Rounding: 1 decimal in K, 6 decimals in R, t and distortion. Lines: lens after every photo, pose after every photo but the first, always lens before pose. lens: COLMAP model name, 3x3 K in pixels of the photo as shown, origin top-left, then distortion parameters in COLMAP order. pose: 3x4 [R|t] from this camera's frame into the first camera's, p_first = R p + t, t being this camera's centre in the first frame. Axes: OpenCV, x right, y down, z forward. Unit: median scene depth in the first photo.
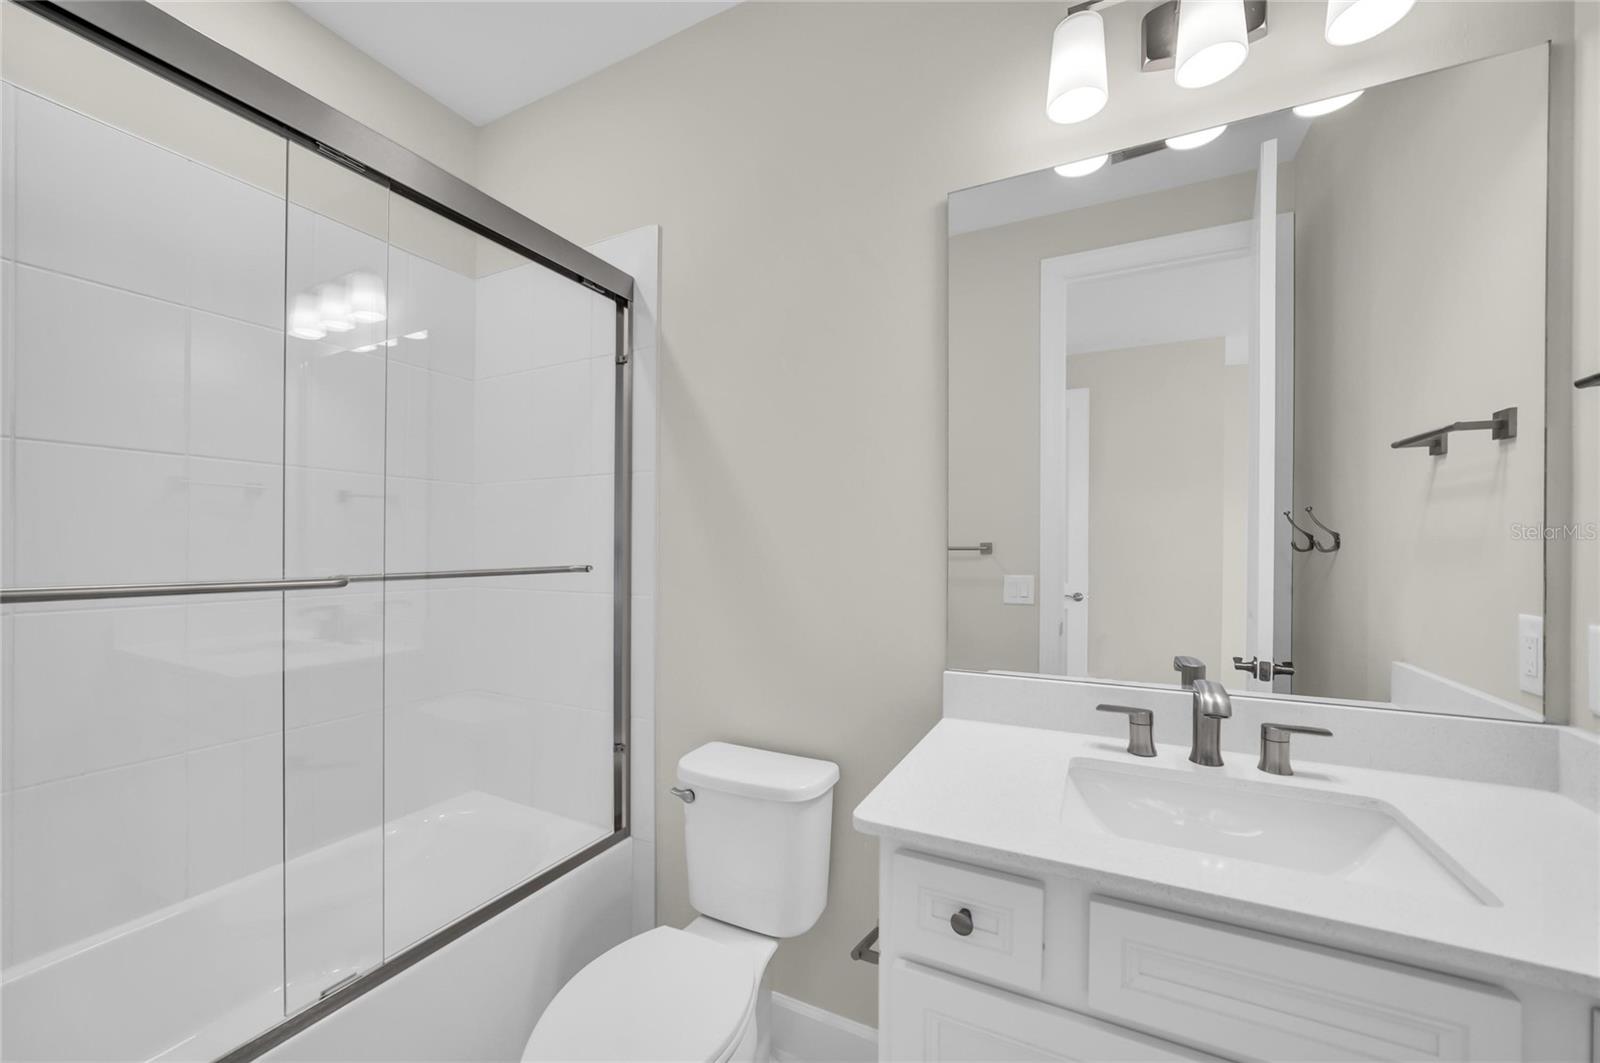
lens RADIAL K [[642.3, 0, 800.2], [0, 642.3, 536.7], [0, 0, 1]] dist [0.022295, 0.000216]
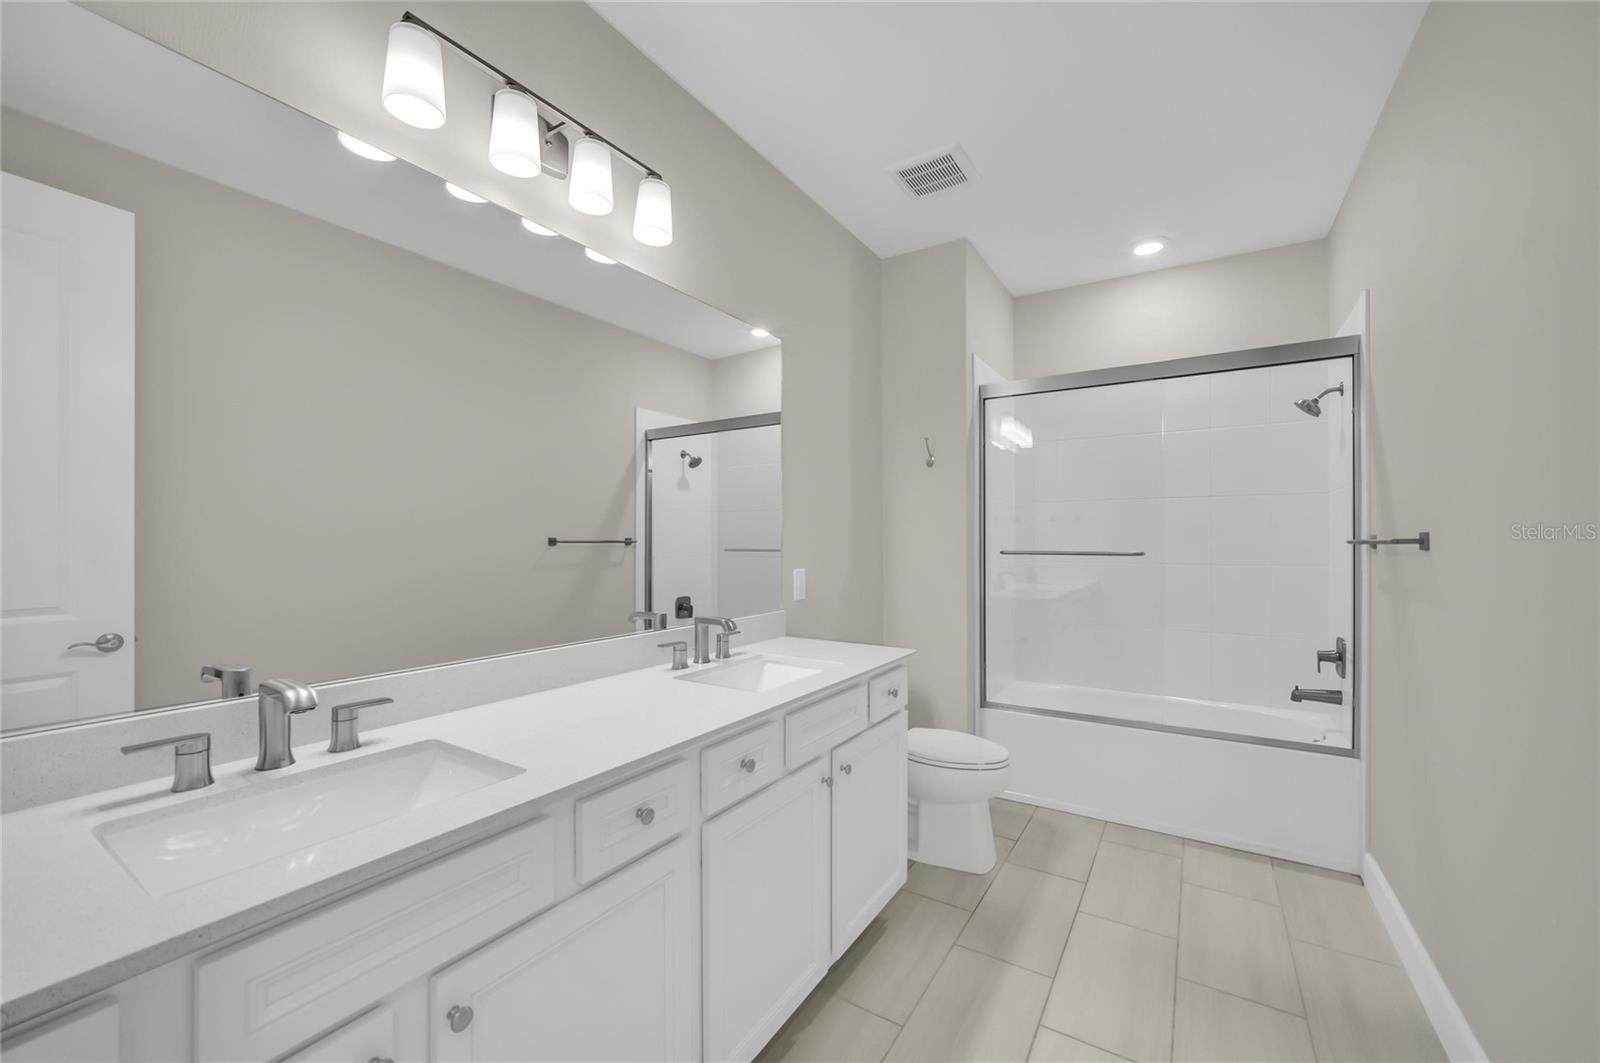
lens RADIAL K [[653.1, 0, 797.0], [0, 653.1, 547.6], [0, 0, 1]] dist [0.015355, 0.000413]
pose [[0.131467, -0.015288, 0.991203, -0.249320], [-0.009553, 0.999815, 0.016688, 0.001278], [-0.991274, -0.011663, 0.131297, 0.119920]]
